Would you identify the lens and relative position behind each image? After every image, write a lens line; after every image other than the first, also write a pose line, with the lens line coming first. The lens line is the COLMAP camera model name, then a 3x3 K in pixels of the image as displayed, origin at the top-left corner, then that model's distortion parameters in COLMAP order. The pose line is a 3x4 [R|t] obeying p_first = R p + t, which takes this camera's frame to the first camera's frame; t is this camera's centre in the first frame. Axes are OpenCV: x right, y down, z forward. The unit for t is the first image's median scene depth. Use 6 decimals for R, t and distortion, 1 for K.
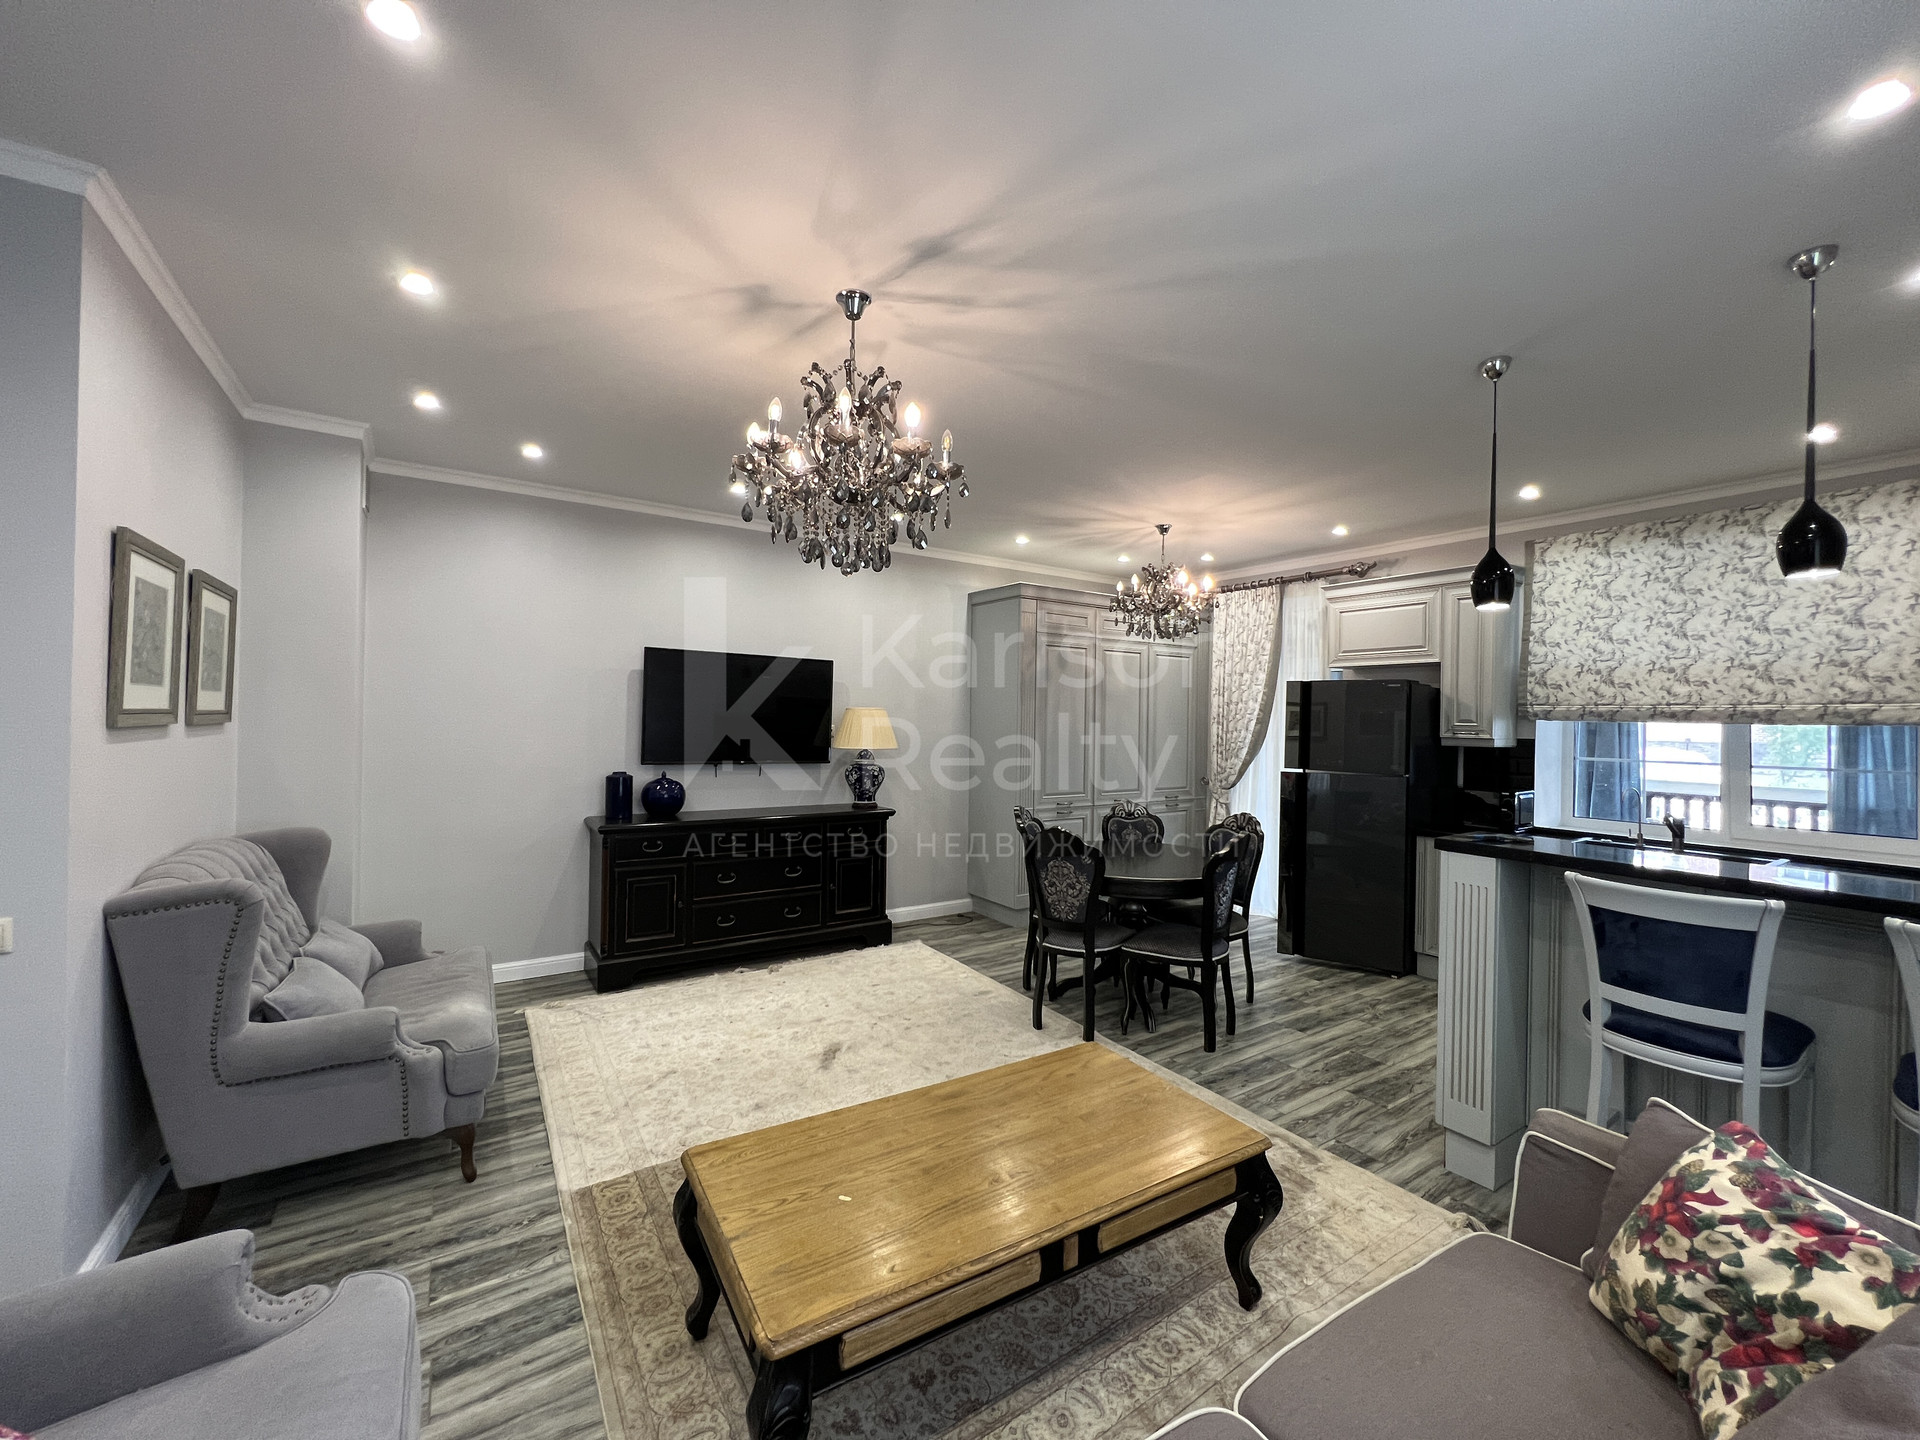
lens RADIAL K [[767.9, 0, 957.1], [0, 767.9, 715.2], [0, 0, 1]] dist [-0.002222, 0.000177]
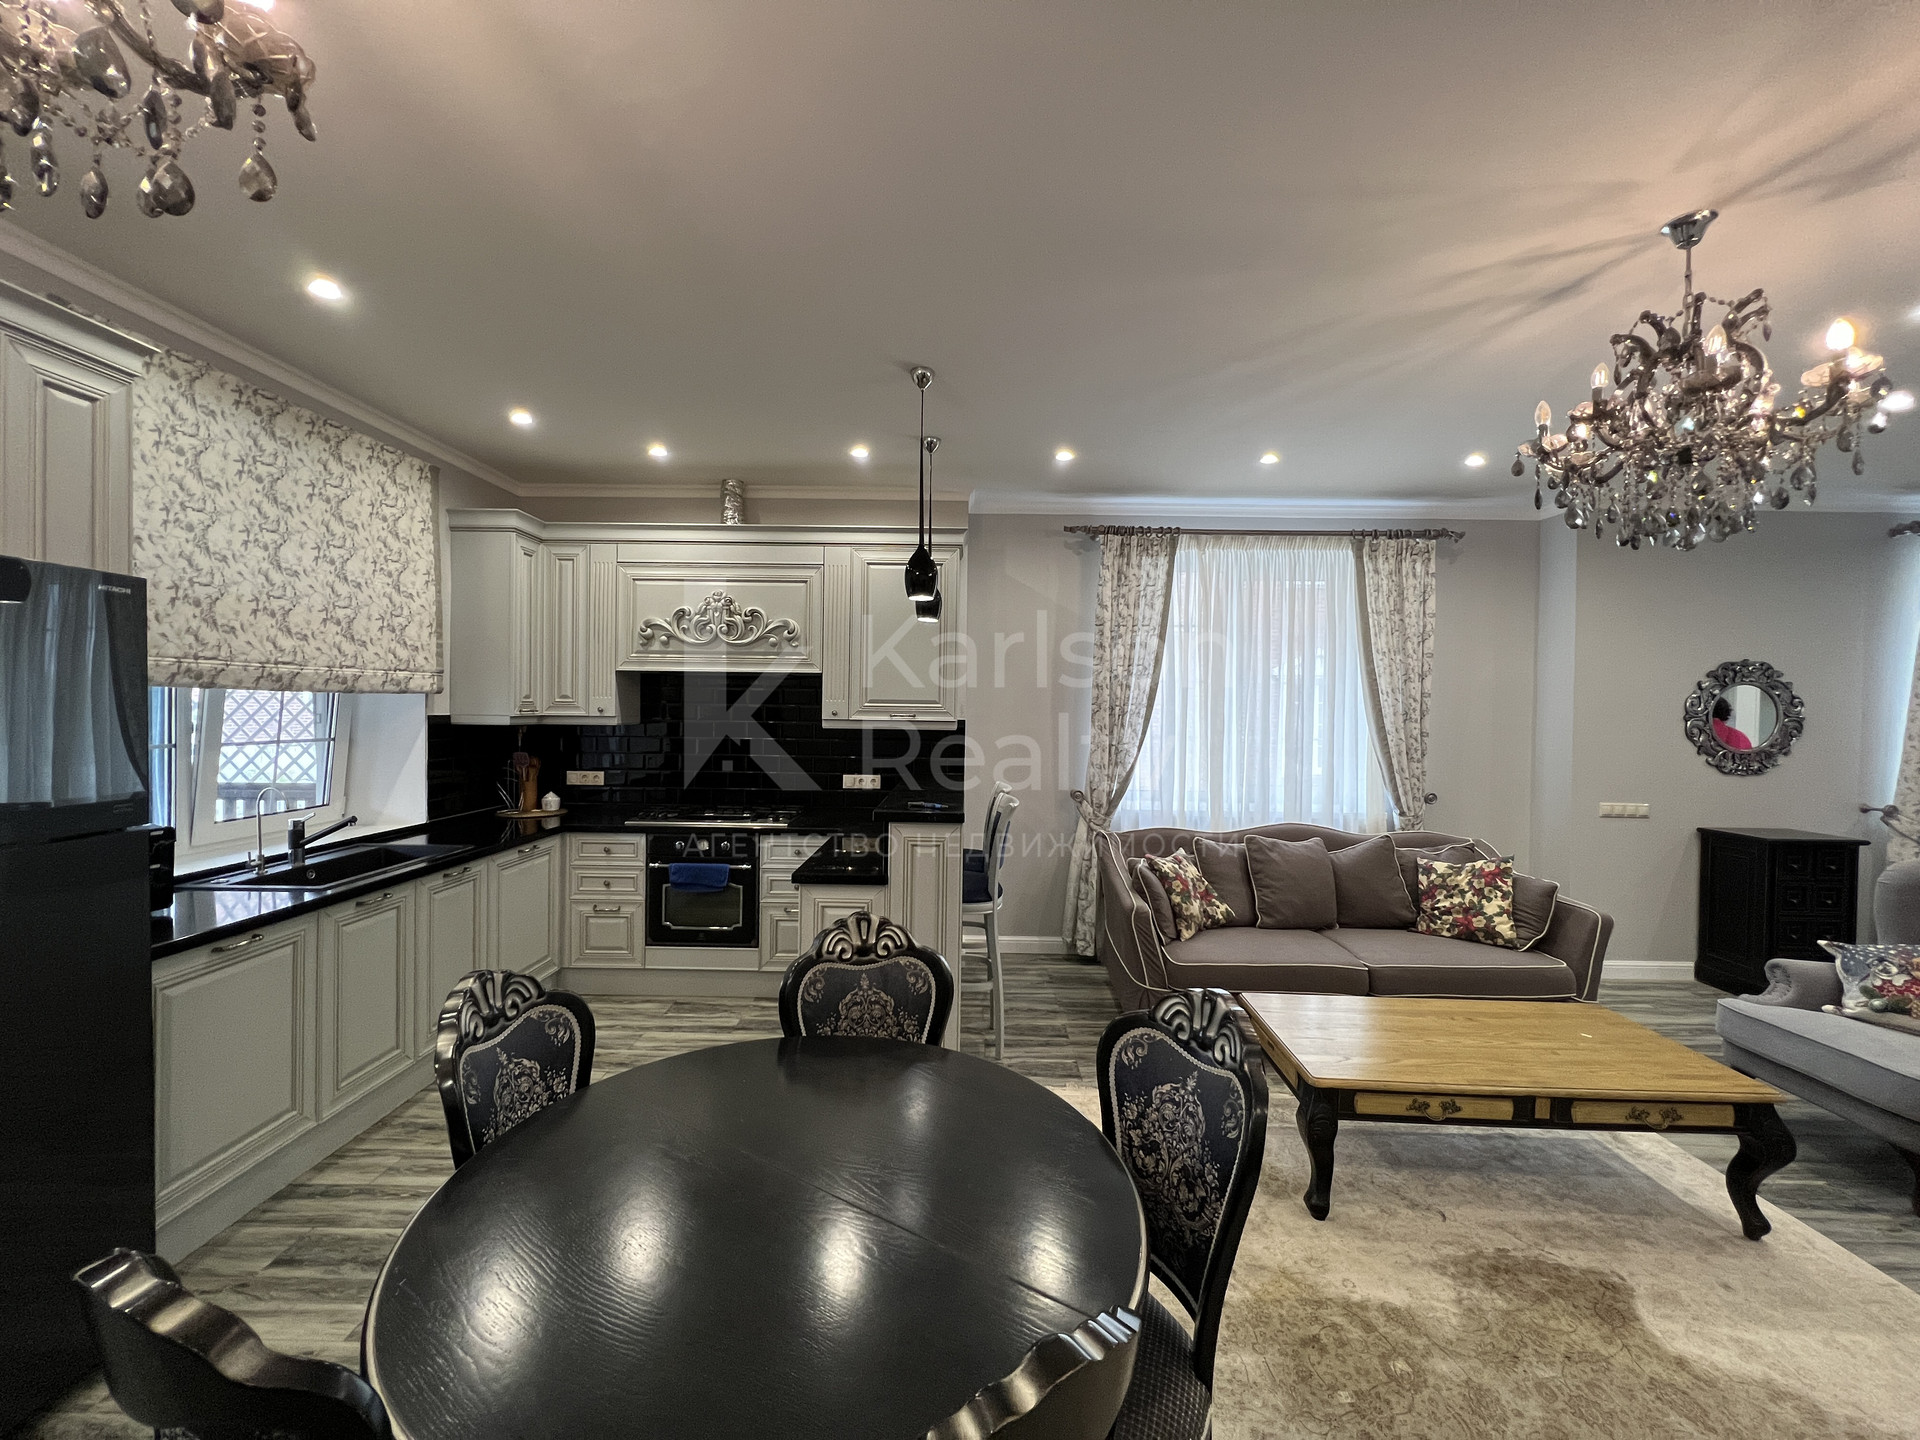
lens RADIAL K [[767.9, 0, 957.1], [0, 767.9, 715.2], [0, 0, 1]] dist [-0.002222, 0.000177]
pose [[-0.828404, -0.032791, 0.559170, 0.025606], [-0.028648, 0.999459, 0.016169, 0.004439], [-0.559398, -0.002624, -0.828895, 1.263175]]
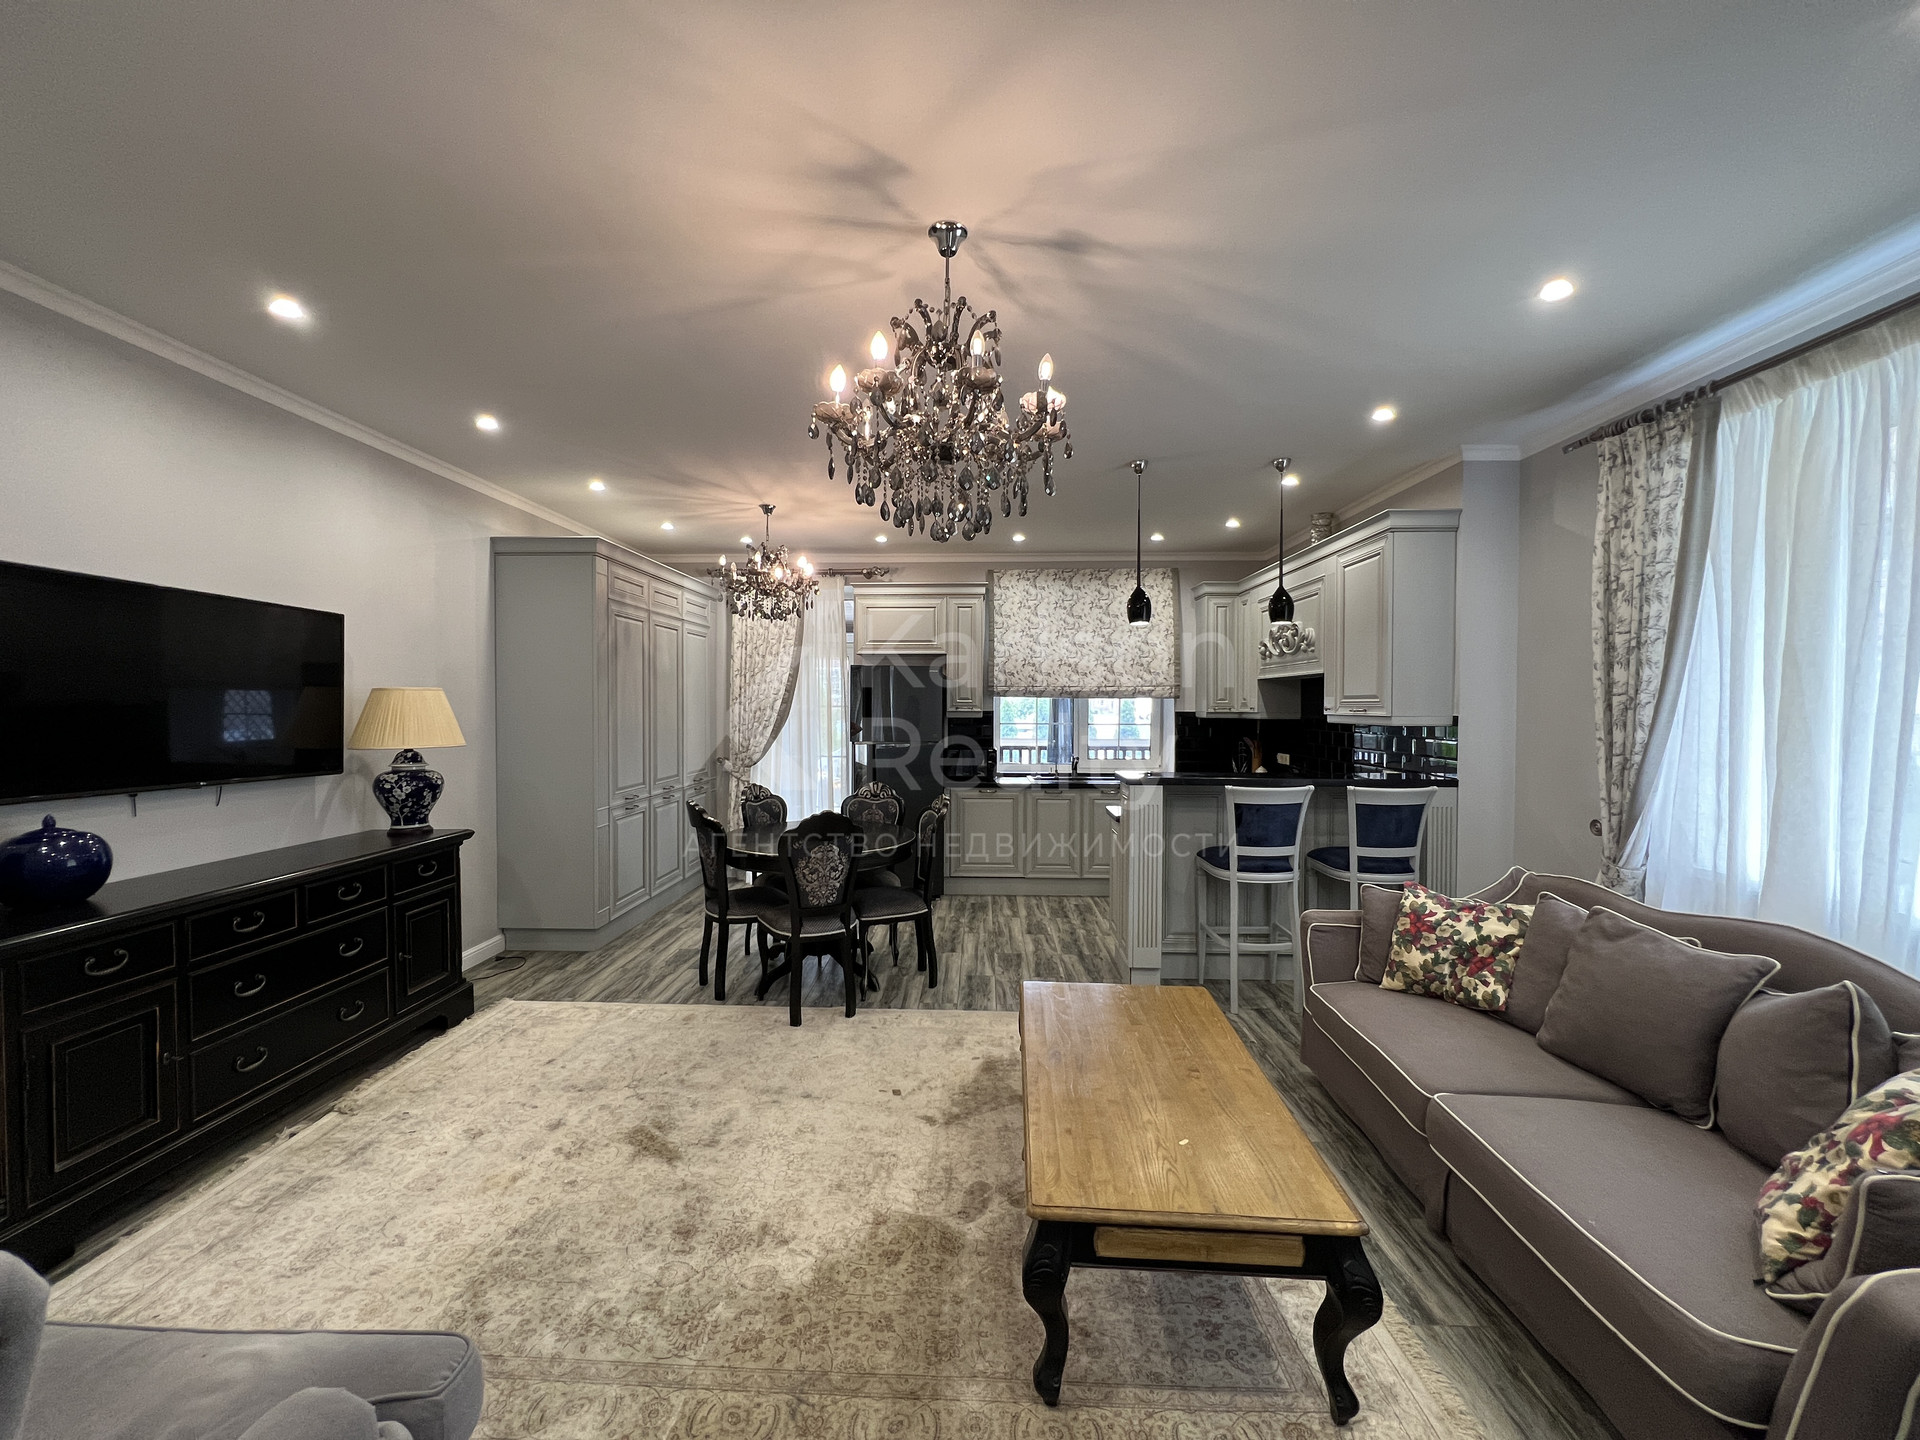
lens RADIAL K [[767.9, 0, 957.1], [0, 767.9, 715.2], [0, 0, 1]] dist [-0.002222, 0.000177]
pose [[0.579405, -0.026912, 0.814595, -0.514164], [0.005469, 0.999561, 0.029133, -0.003286], [-0.815021, -0.012425, 0.579298, 0.273533]]
